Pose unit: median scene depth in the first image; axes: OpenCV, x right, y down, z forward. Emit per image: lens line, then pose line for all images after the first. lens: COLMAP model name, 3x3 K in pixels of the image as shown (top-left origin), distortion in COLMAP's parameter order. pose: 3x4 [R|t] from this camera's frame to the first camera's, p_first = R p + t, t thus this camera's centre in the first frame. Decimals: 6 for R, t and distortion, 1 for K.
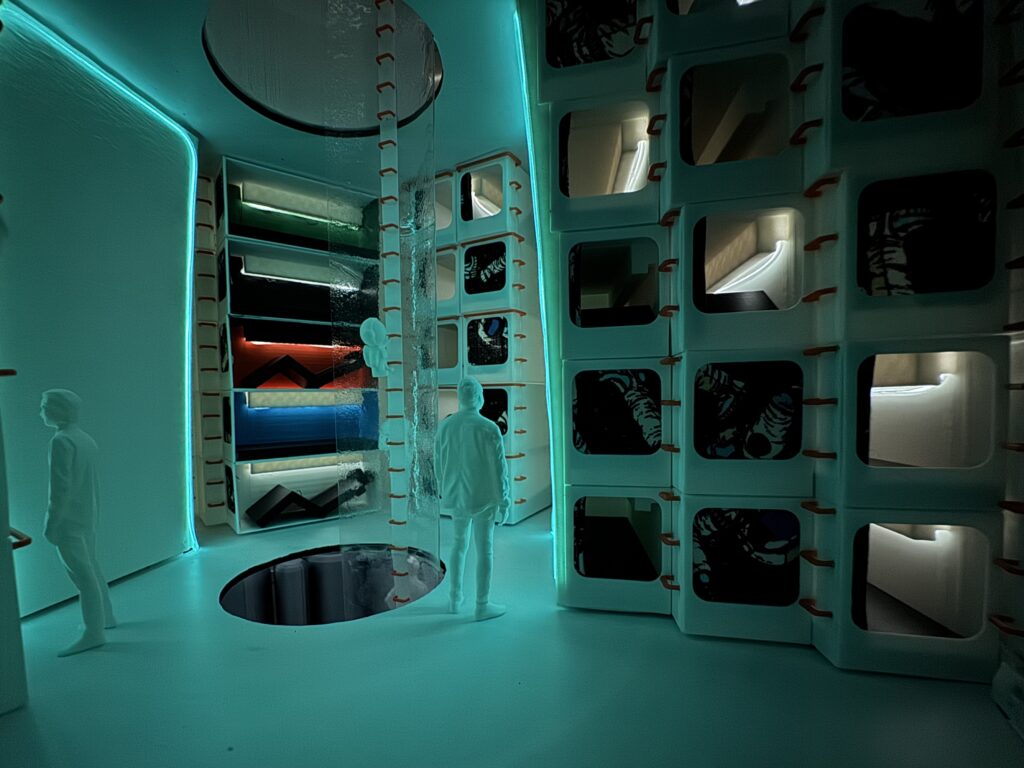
lens RADIAL K [[410.7, 0, 506.8], [0, 410.7, 377.8], [0, 0, 1]] dist [-0.001383, -0.000557]
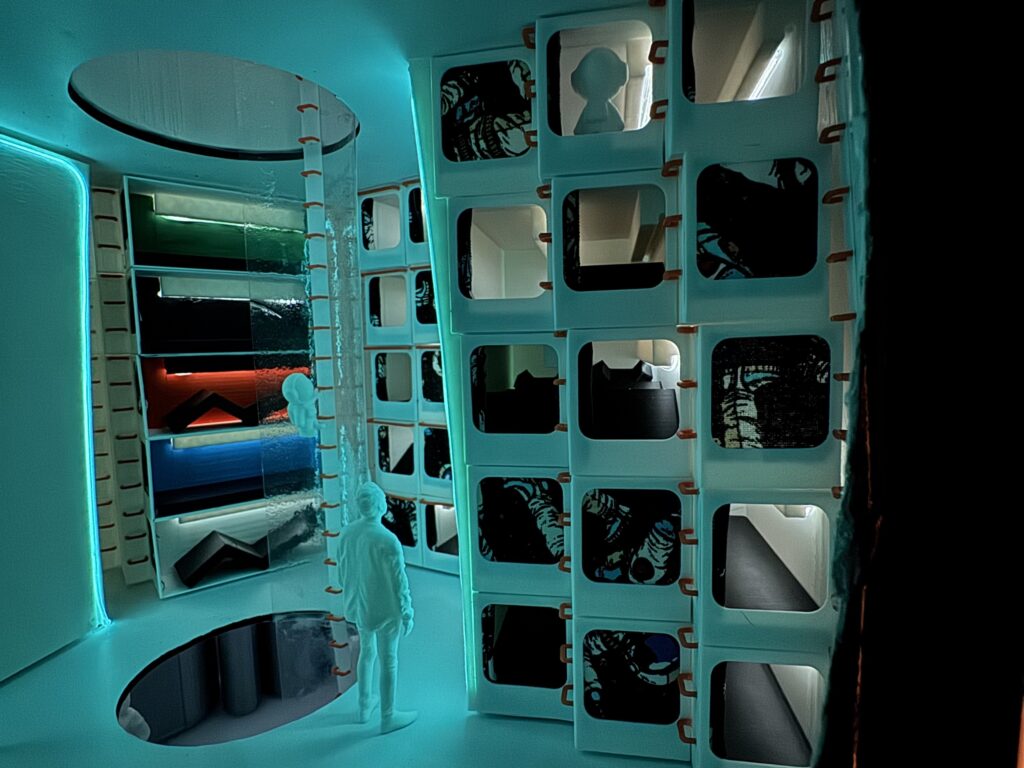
lens RADIAL K [[471.7, 0, 527.2], [0, 471.7, 384.8], [0, 0, 1]] dist [-0.002995, 0.000455]
pose [[0.998724, -0.010577, 0.049385, 0.228478], [0.008922, 0.999395, 0.033602, -0.271918], [-0.049711, -0.033119, 0.998214, -0.103928]]
